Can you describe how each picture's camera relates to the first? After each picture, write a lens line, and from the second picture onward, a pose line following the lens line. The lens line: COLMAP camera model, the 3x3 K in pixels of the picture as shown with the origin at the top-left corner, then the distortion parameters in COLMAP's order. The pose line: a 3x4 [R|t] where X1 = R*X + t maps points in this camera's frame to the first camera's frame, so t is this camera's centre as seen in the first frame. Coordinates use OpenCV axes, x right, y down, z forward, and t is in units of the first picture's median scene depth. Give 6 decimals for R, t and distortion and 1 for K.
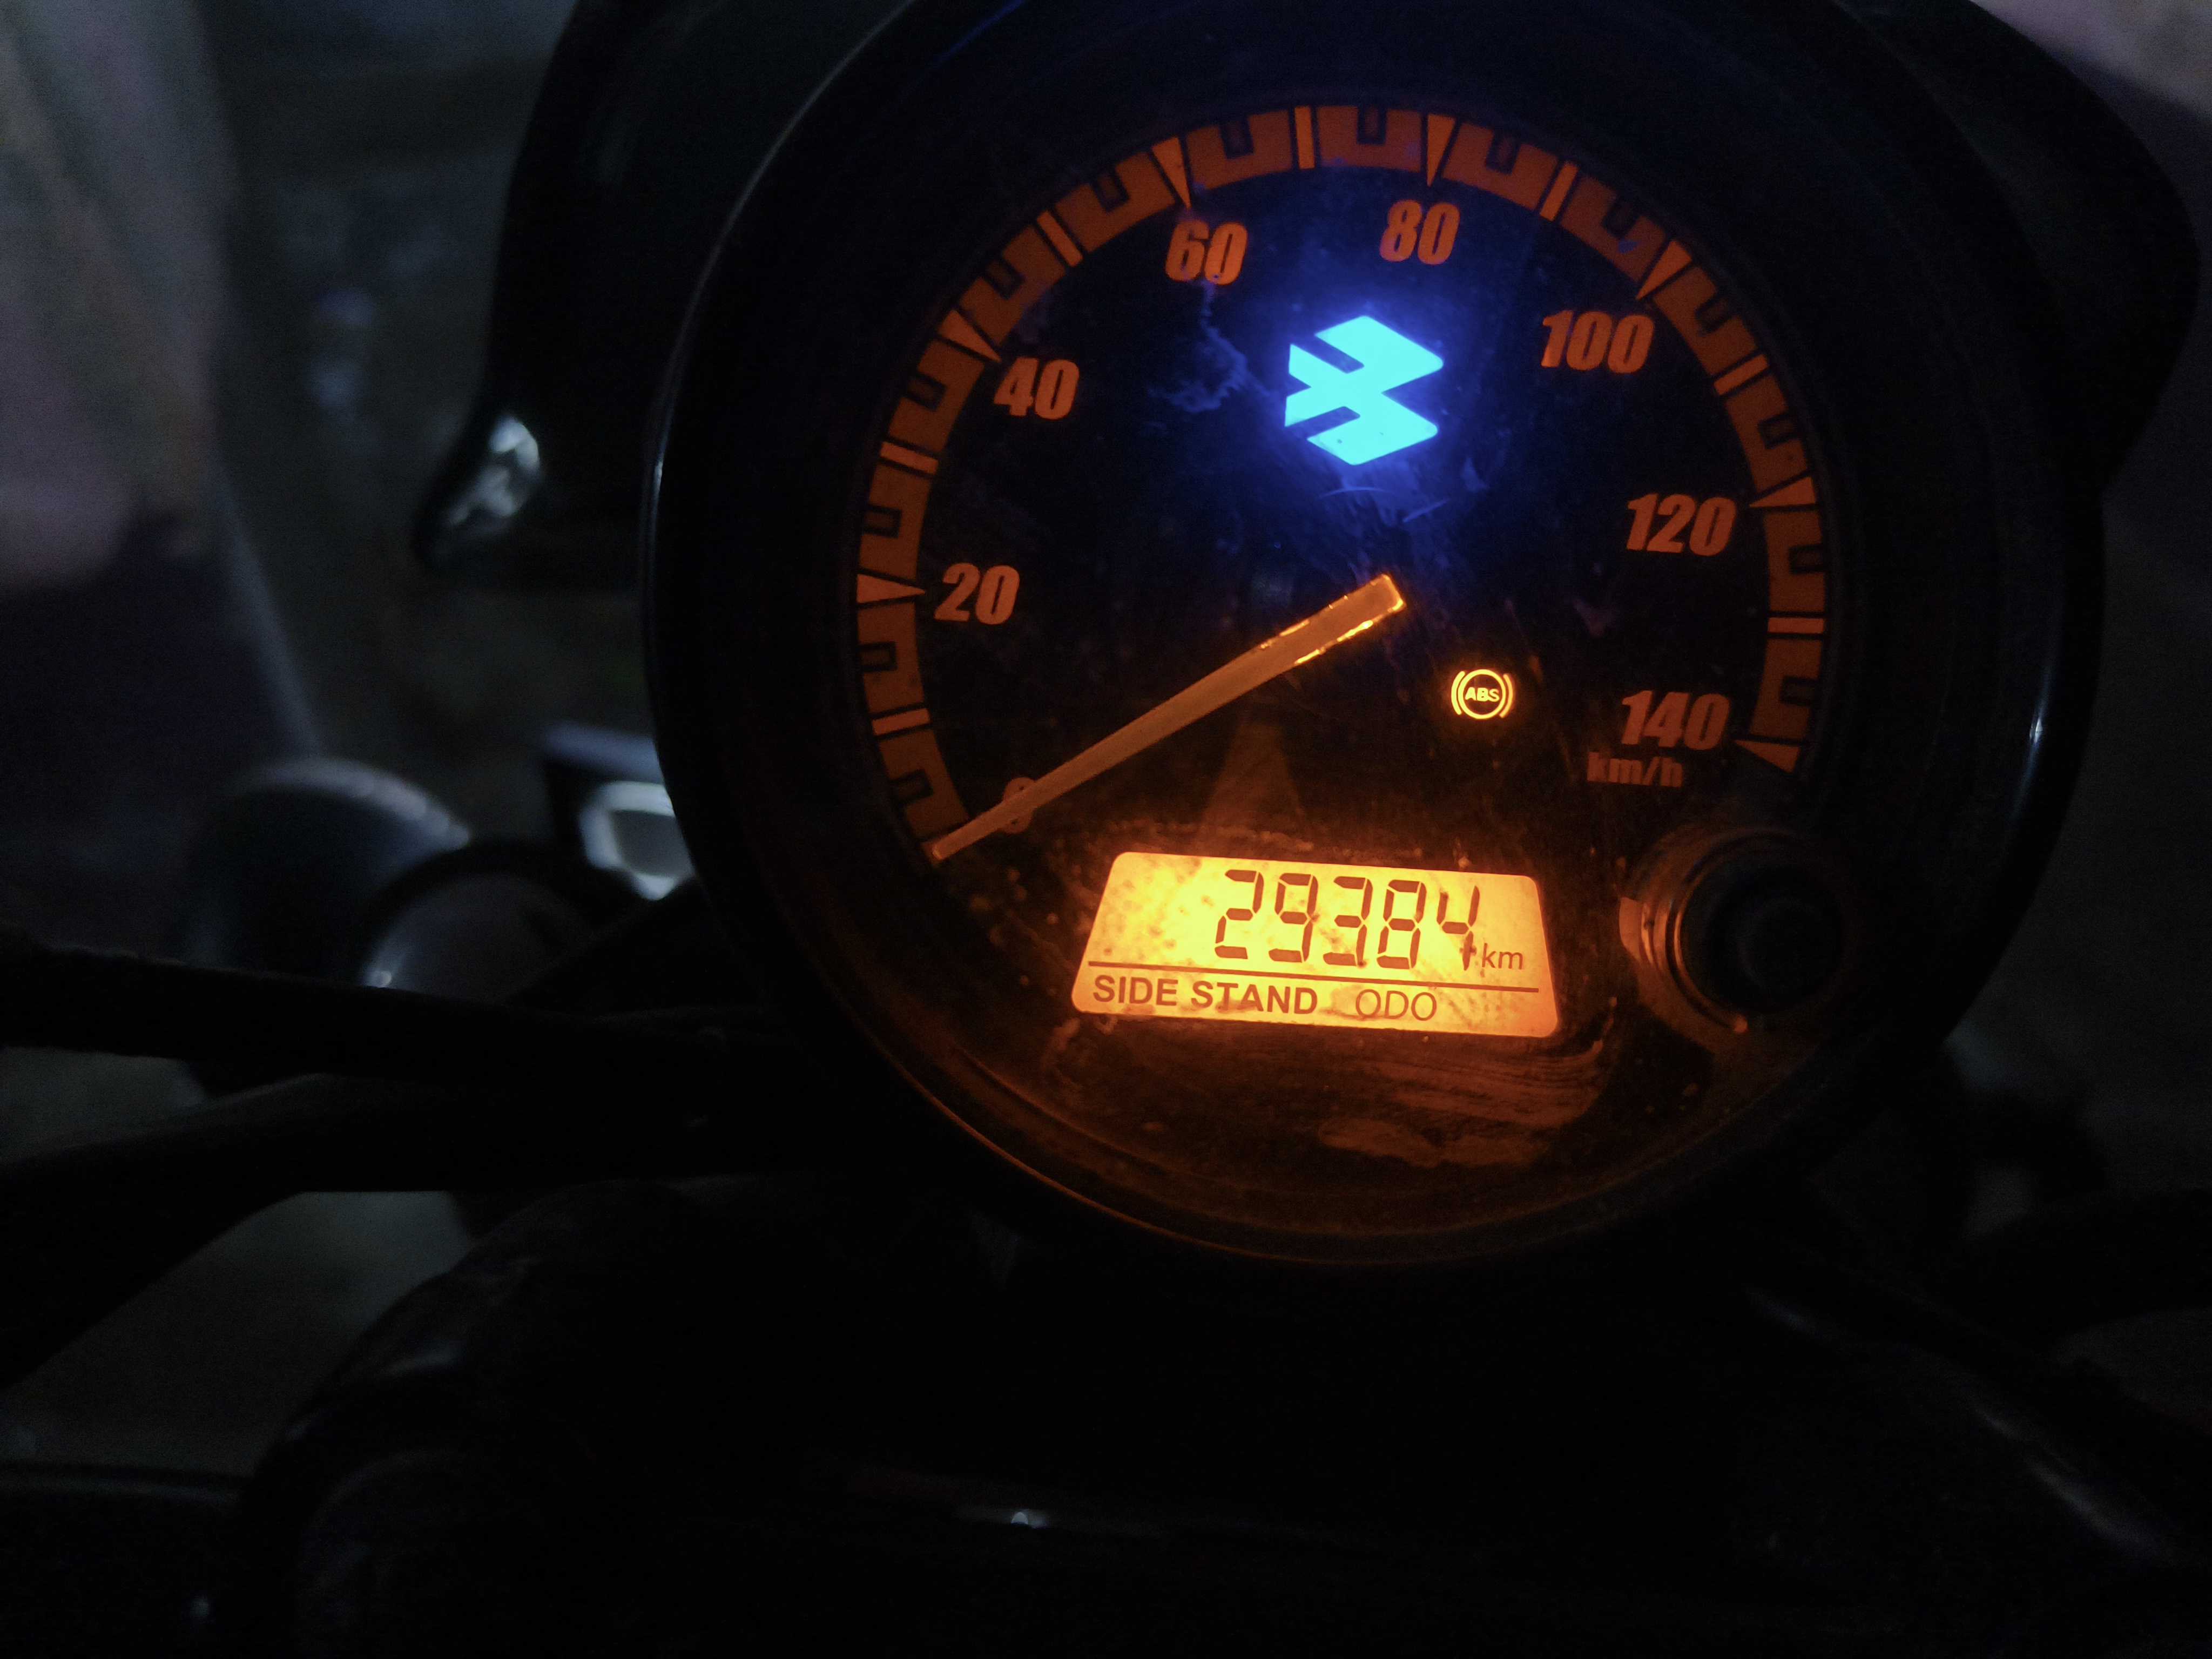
lens RADIAL K [[1643.4, 0, 1128.1], [0, 1643.4, 843.7], [0, 0, 1]] dist [-0.011961, 0.000469]
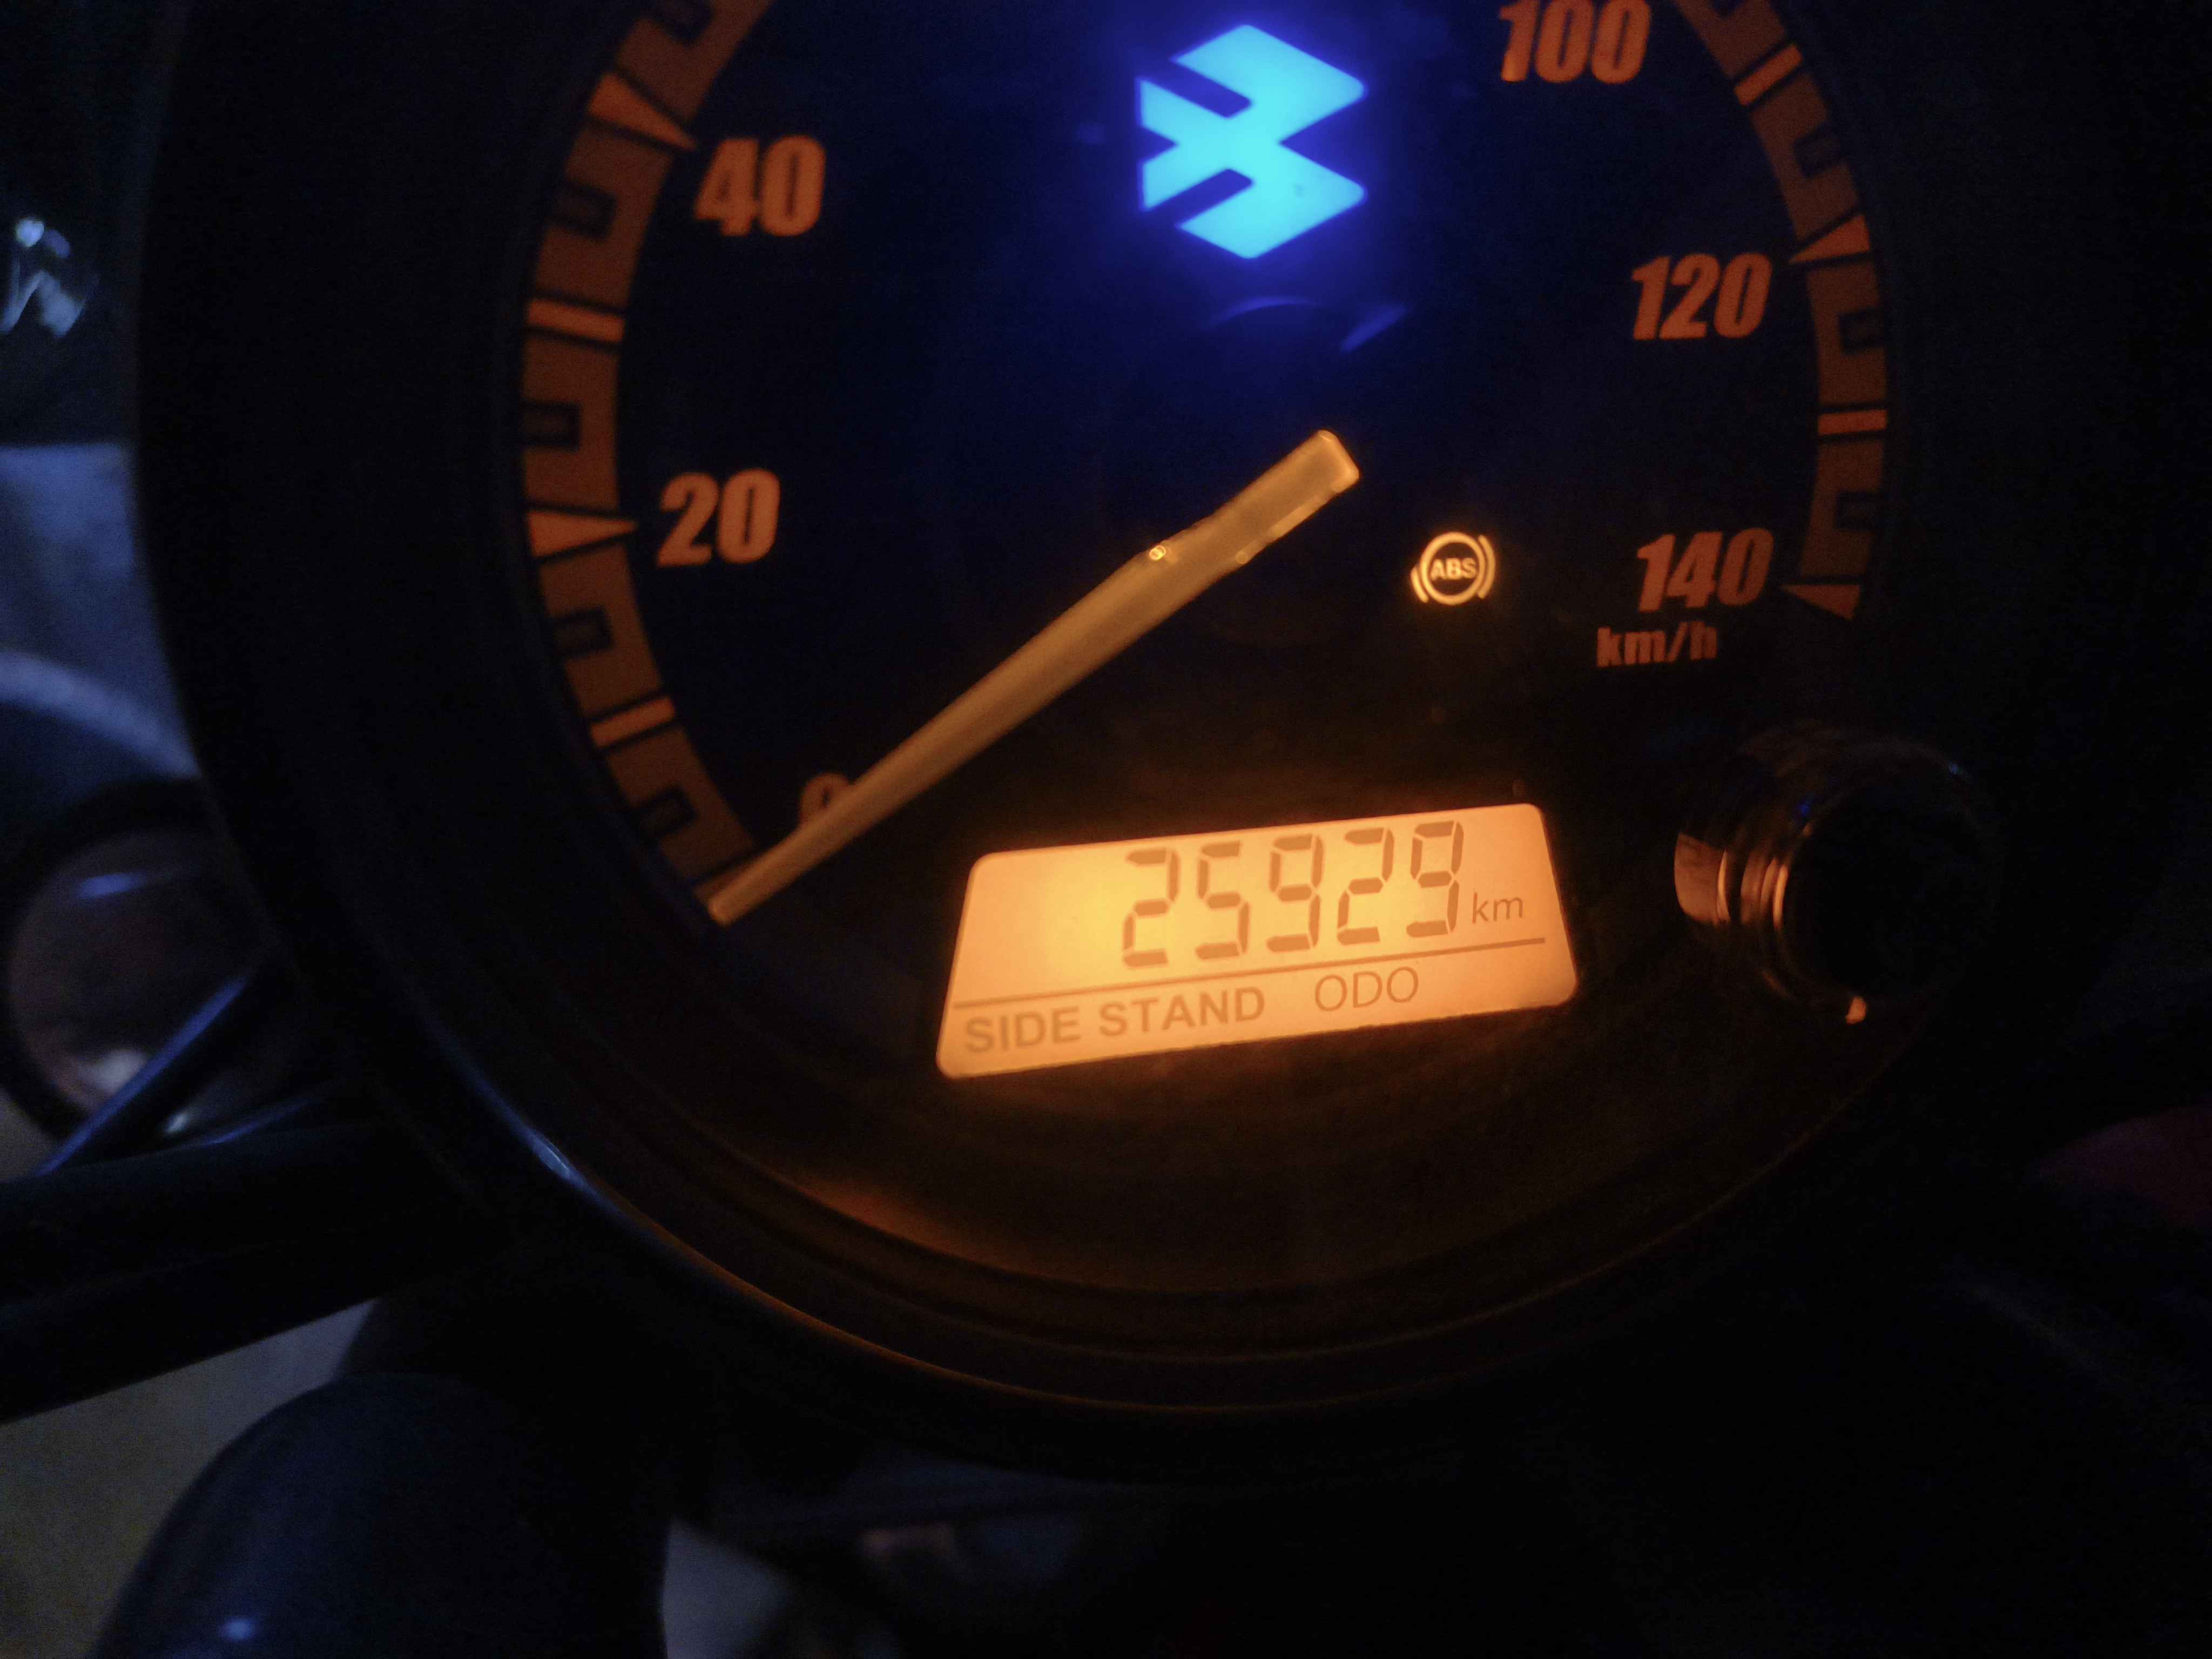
lens RADIAL K [[1643.4, 0, 1119.9], [0, 1643.4, 813.2], [0, 0, 1]] dist [-0.011961, 0.000469]
pose [[0.982372, -0.140431, 0.123387, -0.030383], [0.118945, 0.978763, 0.166959, -0.124700], [-0.144213, -0.149339, 0.978213, 0.308314]]
